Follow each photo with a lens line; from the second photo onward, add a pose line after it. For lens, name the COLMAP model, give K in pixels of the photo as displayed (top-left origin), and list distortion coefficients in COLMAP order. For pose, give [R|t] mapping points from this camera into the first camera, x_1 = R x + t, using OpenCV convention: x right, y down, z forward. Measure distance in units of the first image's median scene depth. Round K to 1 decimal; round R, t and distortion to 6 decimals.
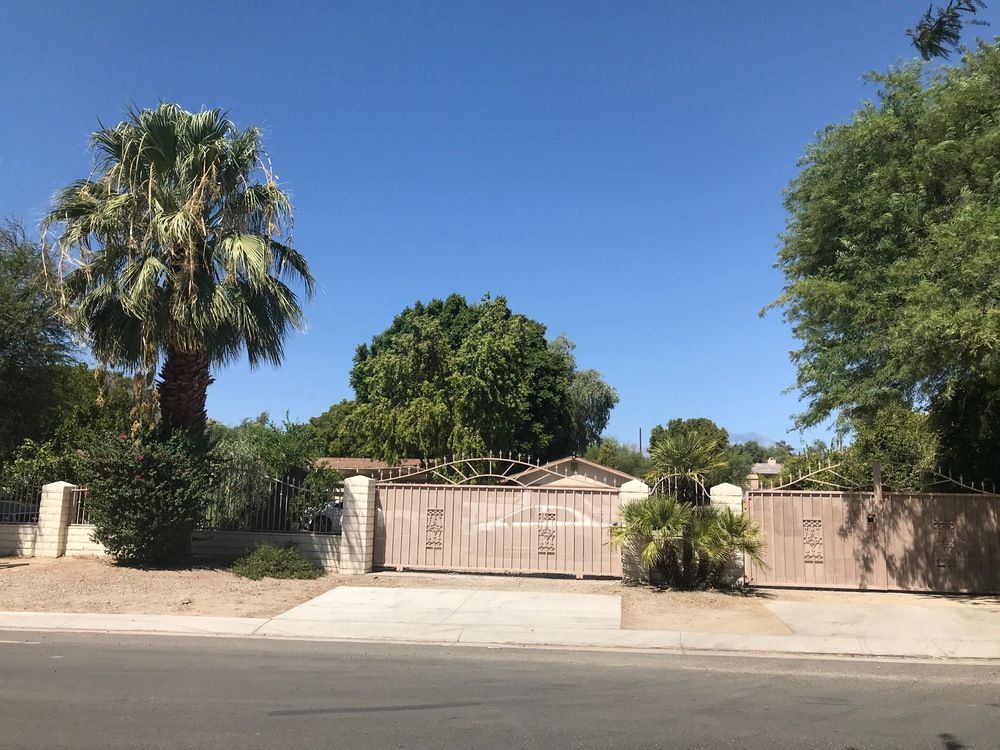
lens RADIAL K [[815.8, 0, 500.0], [0, 815.8, 375.0], [0, 0, 1]] dist [0.052406, -0.057564]
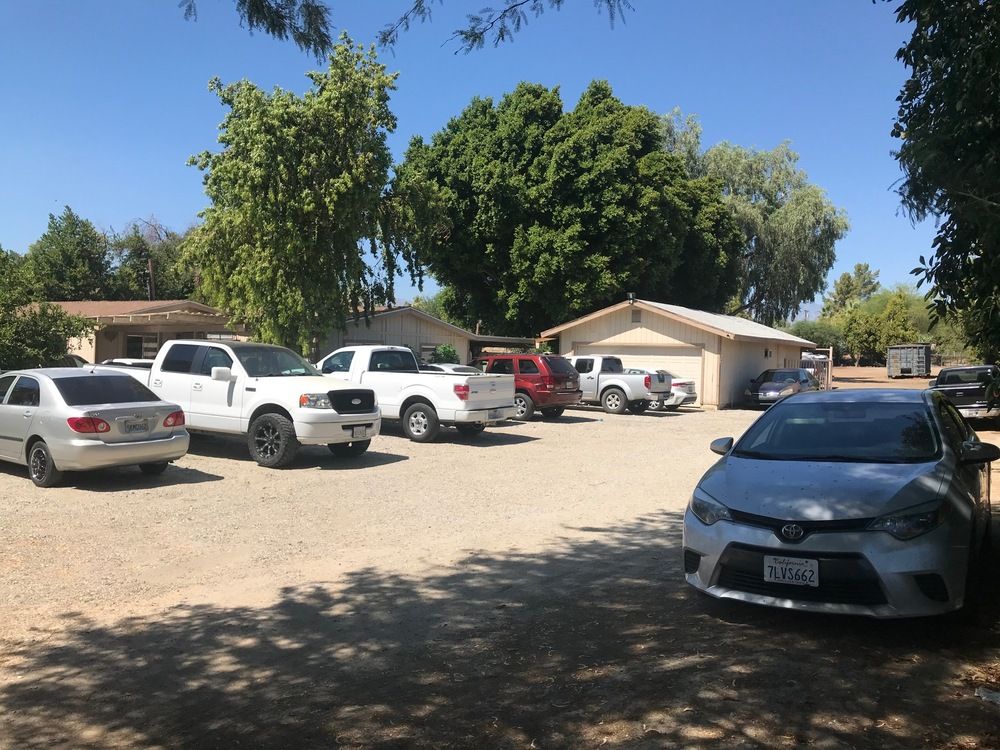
lens RADIAL K [[820.9, 0, 500.0], [0, 820.9, 375.0], [0, 0, 1]] dist [0.025409, -0.005055]
pose [[0.906760, 0.012246, -0.421470, 0.710373], [0.056524, 0.987025, 0.150286, 0.135821], [0.417842, -0.160096, 0.894303, 0.889893]]
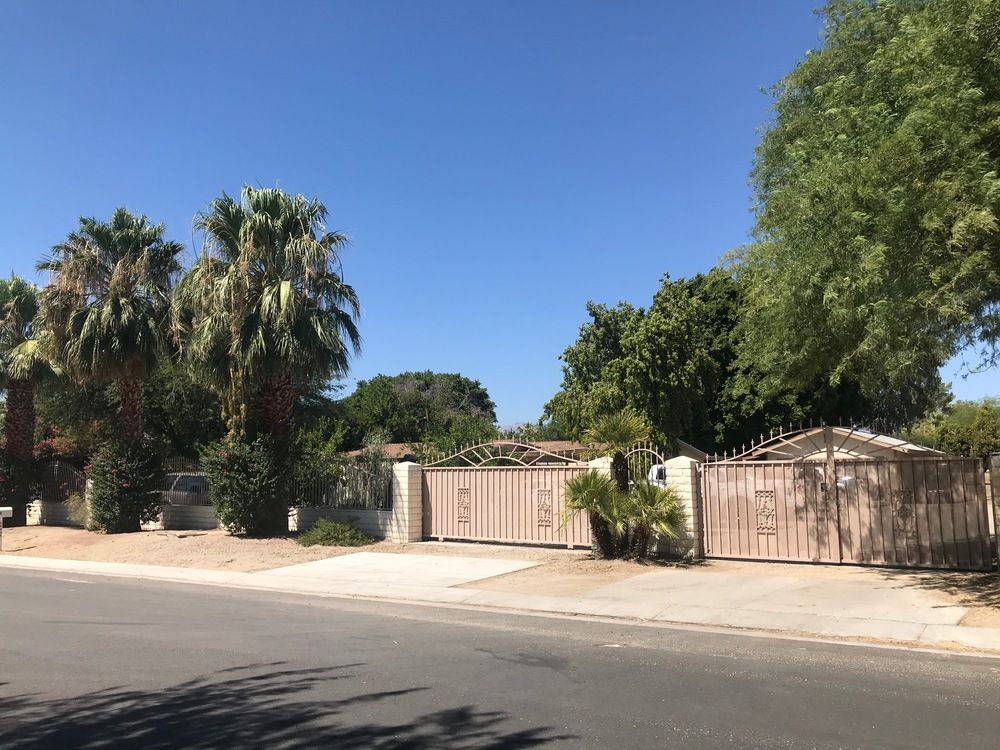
lens RADIAL K [[815.8, 0, 500.0], [0, 815.8, 375.0], [0, 0, 1]] dist [0.052406, -0.057564]
pose [[0.880905, -0.086612, -0.465301, 0.526437], [0.098130, 0.995173, 0.000536, 0.008673], [0.463009, -0.046132, 0.885152, 0.004335]]
